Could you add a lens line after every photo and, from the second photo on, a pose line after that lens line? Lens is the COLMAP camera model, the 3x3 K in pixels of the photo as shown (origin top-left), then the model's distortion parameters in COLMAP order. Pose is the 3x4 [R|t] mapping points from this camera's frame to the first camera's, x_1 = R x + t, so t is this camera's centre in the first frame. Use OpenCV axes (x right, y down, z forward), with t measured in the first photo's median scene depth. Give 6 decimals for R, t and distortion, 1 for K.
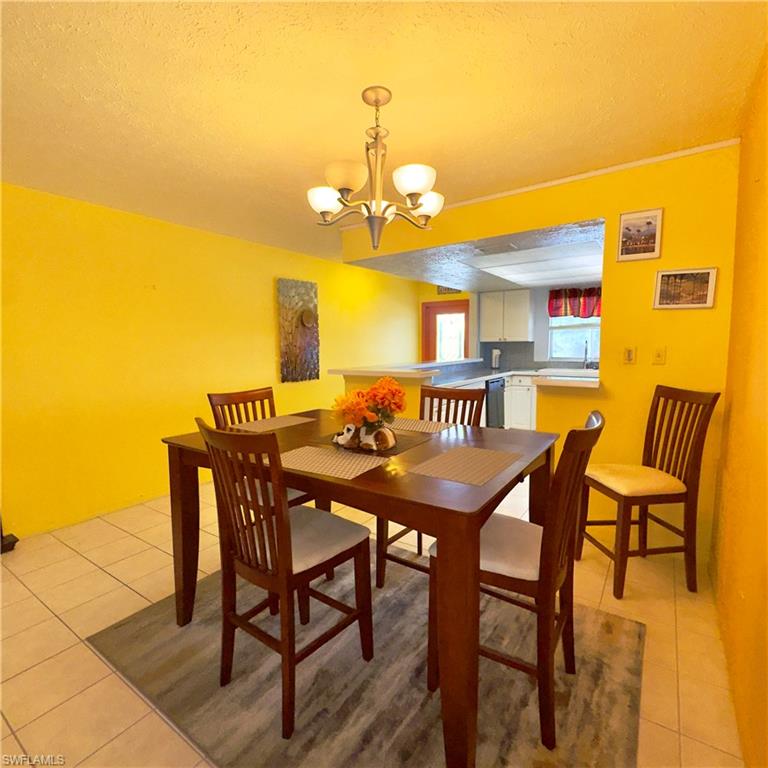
lens RADIAL K [[406.0, 0, 384.0], [0, 406.0, 384.0], [0, 0, 1]] dist [0.061602, 0.000432]
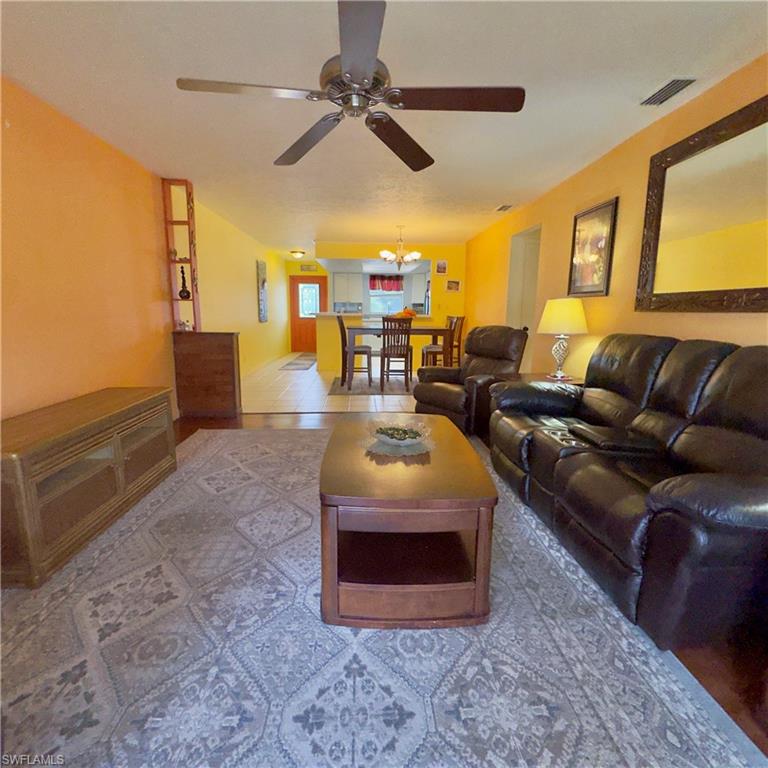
lens RADIAL K [[406.0, 0, 384.0], [0, 406.0, 384.0], [0, 0, 1]] dist [0.061602, 0.000432]
pose [[0.793863, -0.101187, 0.599619, -0.797054], [0.050548, 0.993627, 0.100754, 0.086255], [-0.605992, -0.049675, 0.793918, -0.576641]]
